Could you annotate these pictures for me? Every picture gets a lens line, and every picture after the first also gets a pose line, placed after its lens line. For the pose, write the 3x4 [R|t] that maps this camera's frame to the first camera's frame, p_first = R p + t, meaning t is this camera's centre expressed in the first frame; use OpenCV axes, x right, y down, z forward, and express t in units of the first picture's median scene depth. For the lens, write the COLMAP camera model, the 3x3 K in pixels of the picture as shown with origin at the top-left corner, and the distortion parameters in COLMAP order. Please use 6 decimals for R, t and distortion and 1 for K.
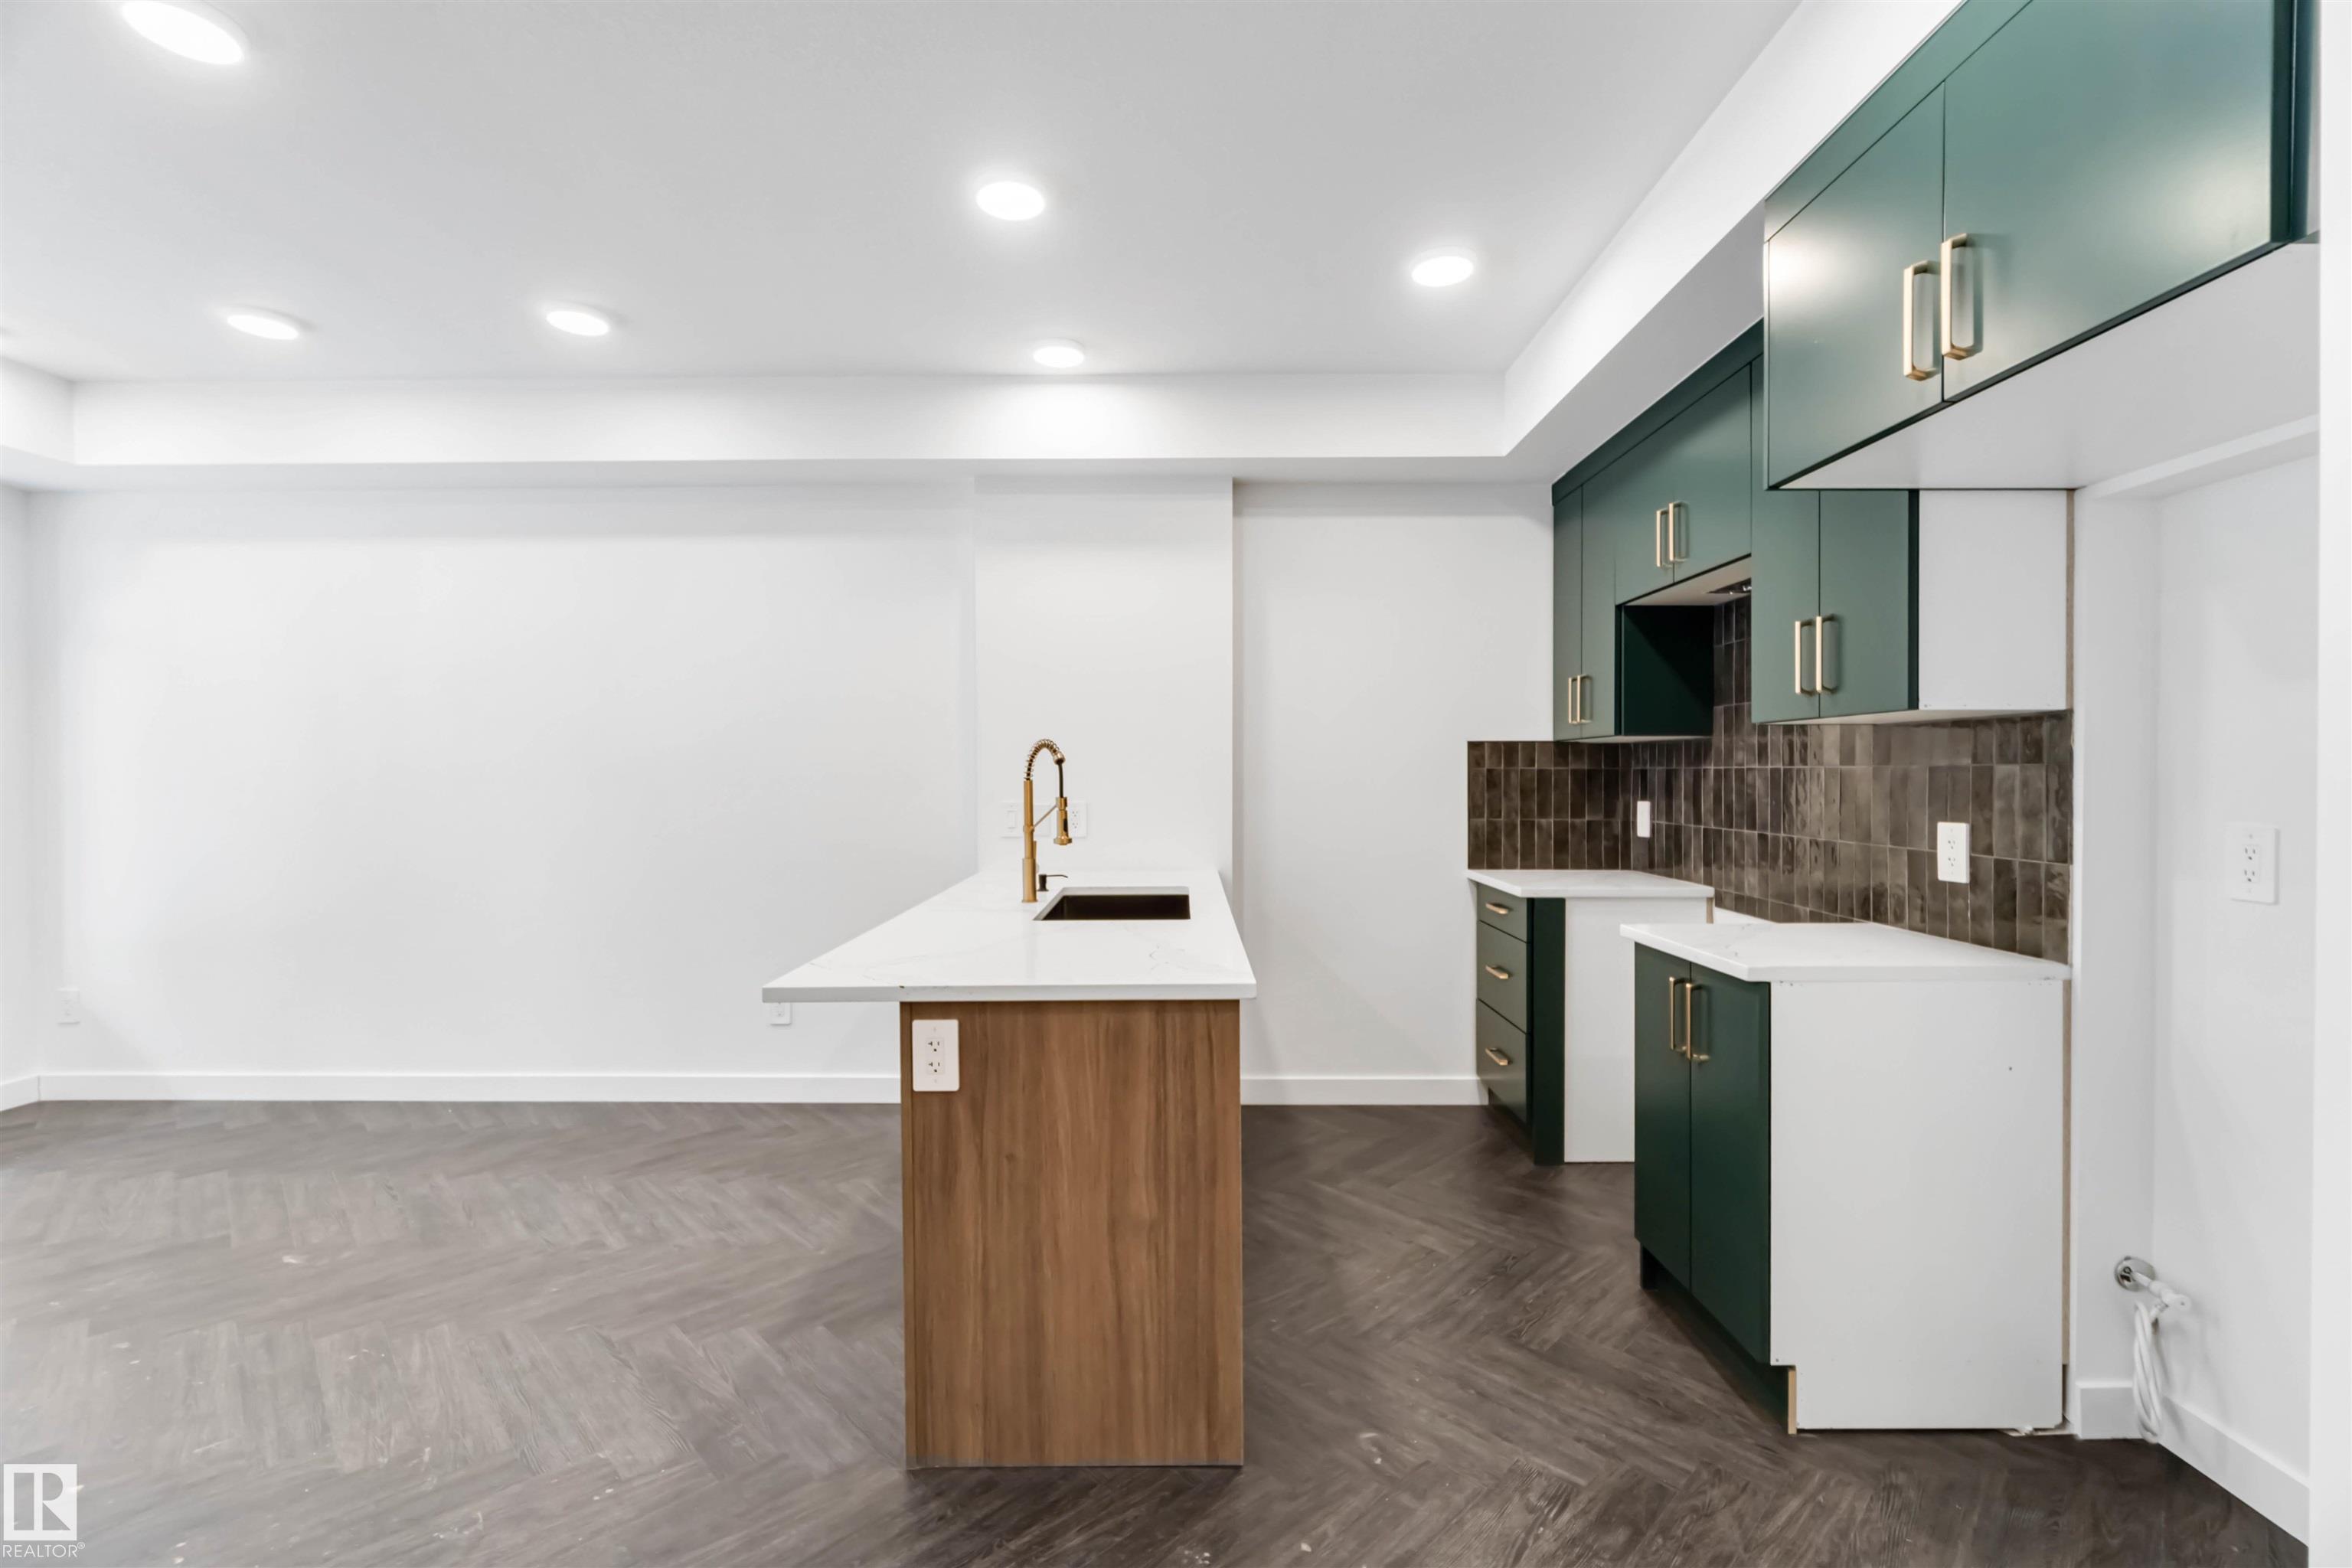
lens RADIAL K [[1012.8, 0, 1181.7], [0, 1012.8, 788.4], [0, 0, 1]] dist [-0.000808, 0.000319]
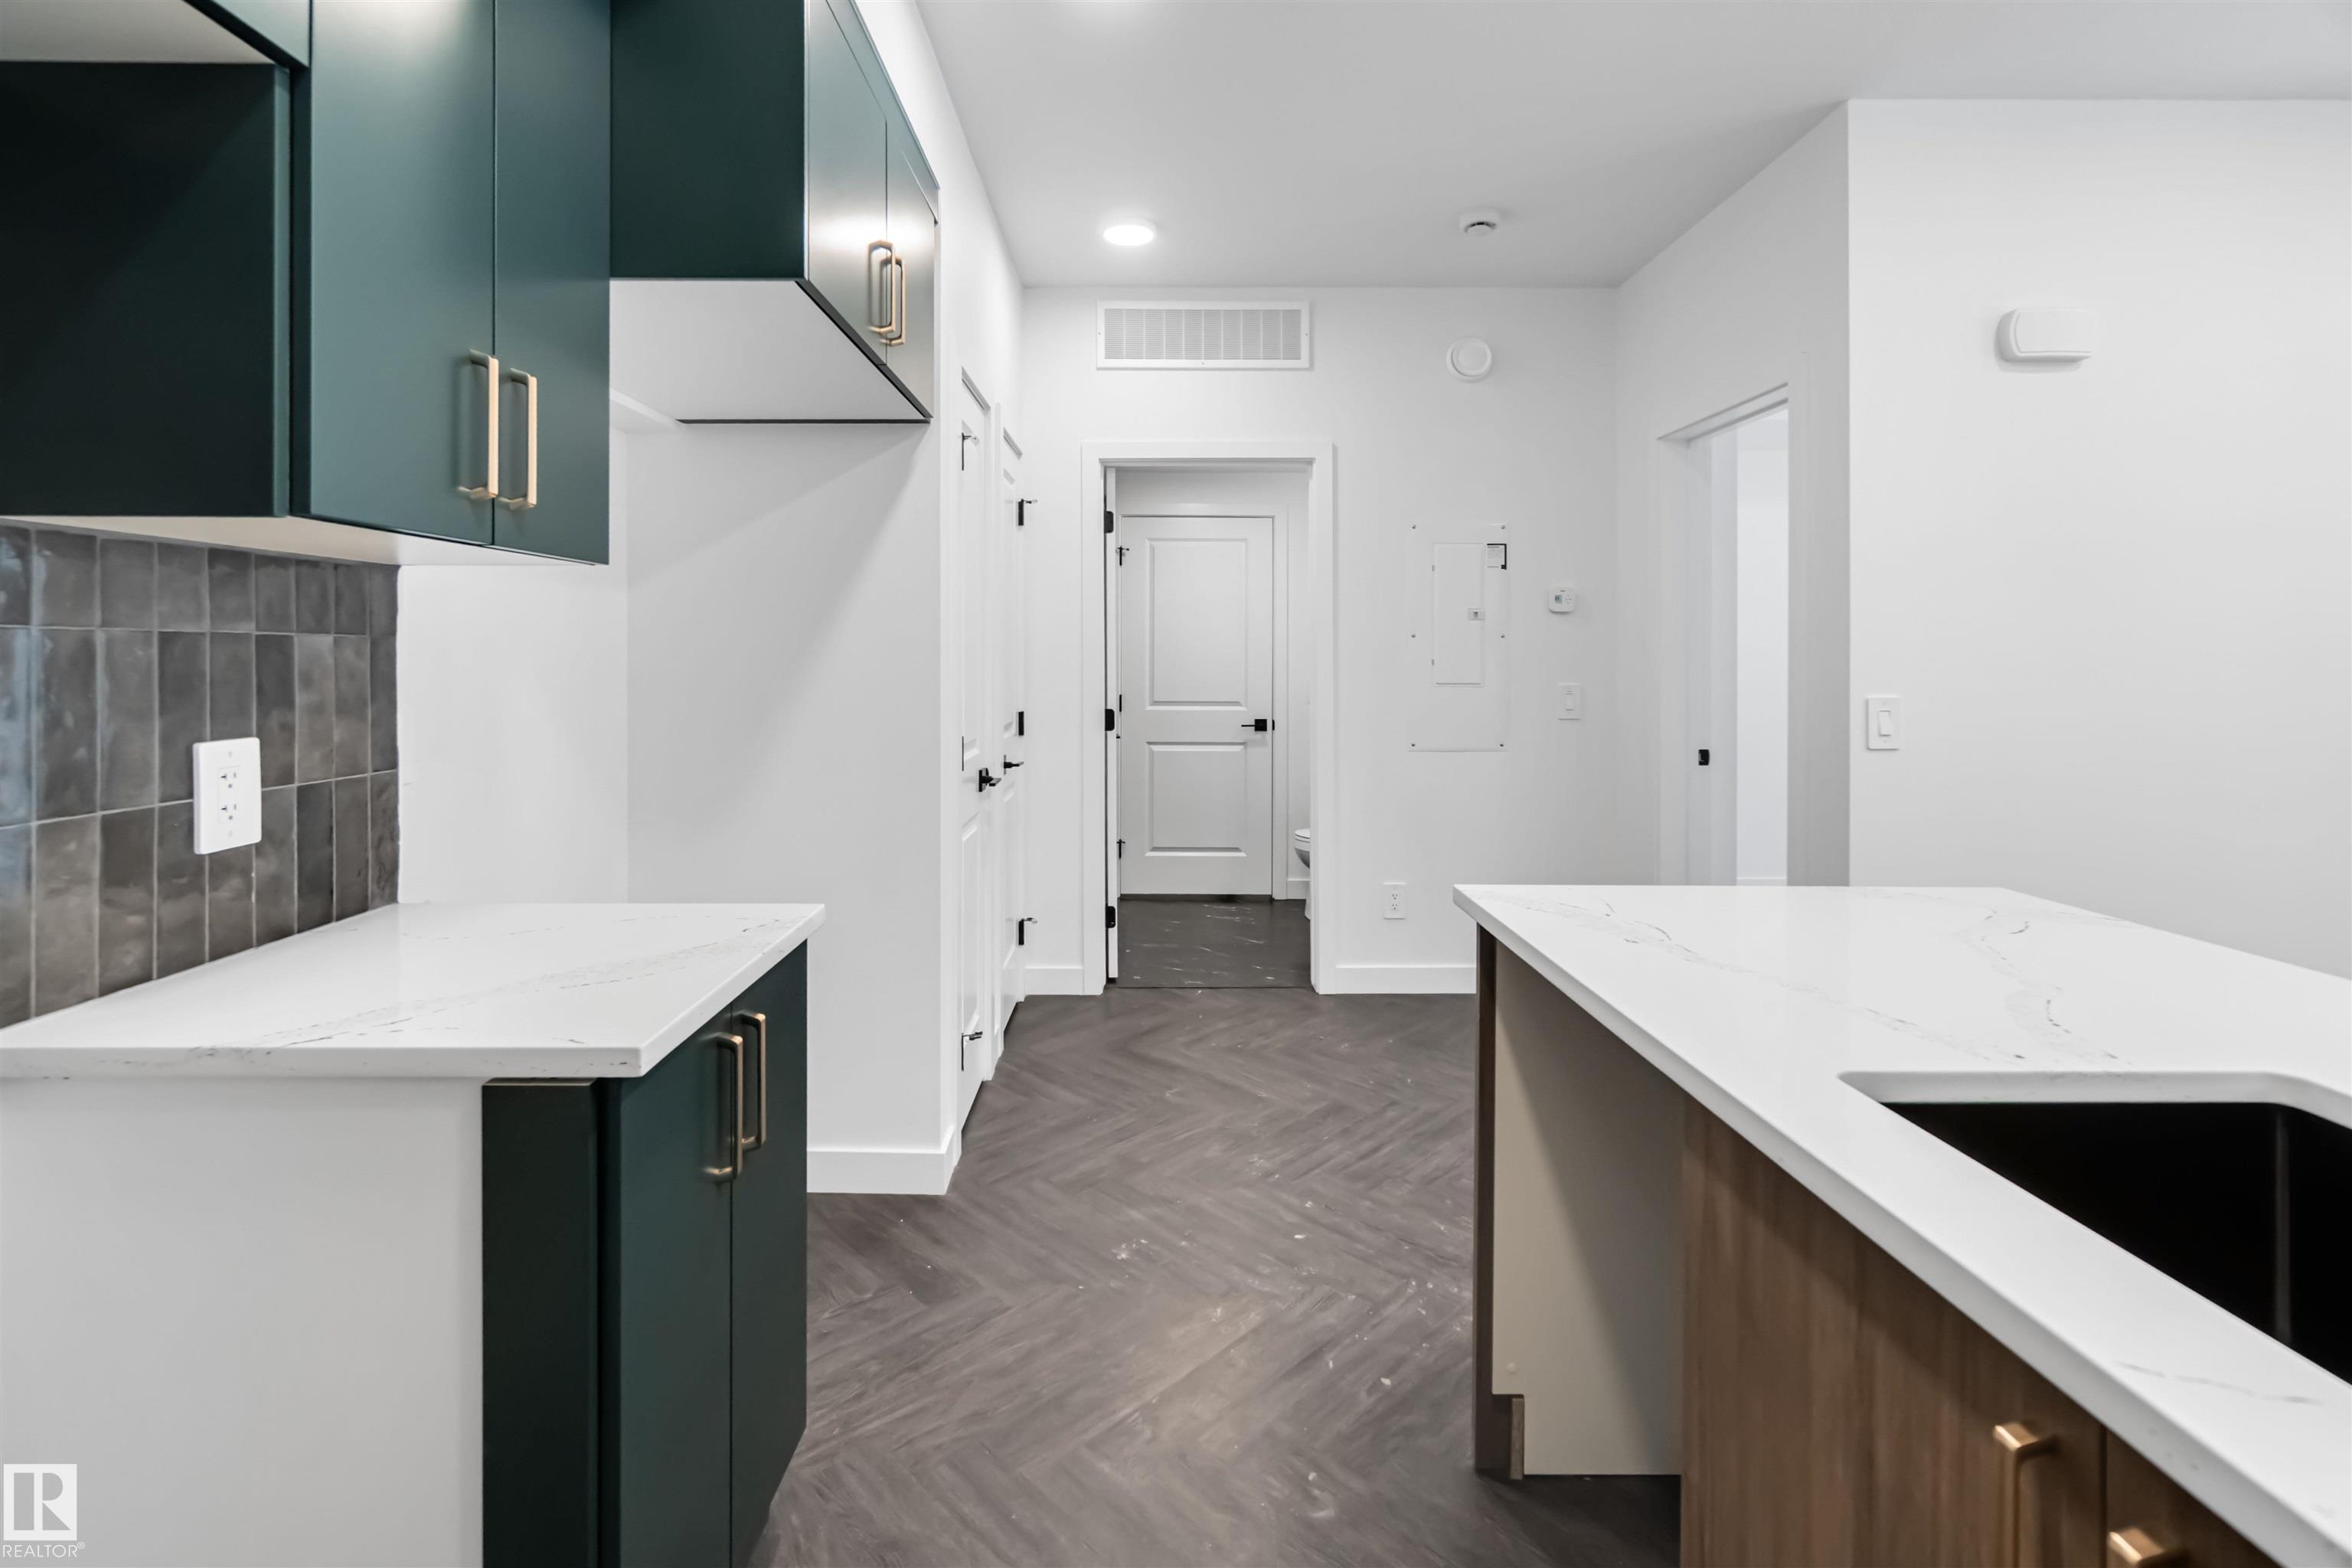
lens RADIAL K [[1074.3, 0, 1142.3], [0, 1074.3, 655.0], [0, 0, 1]] dist [-0.001780, -0.000438]
pose [[-0.999982, 0.002622, 0.005426, 0.213483], [0.002696, 0.999903, 0.013671, -0.013470], [-0.005390, 0.013685, -0.999892, 1.222125]]
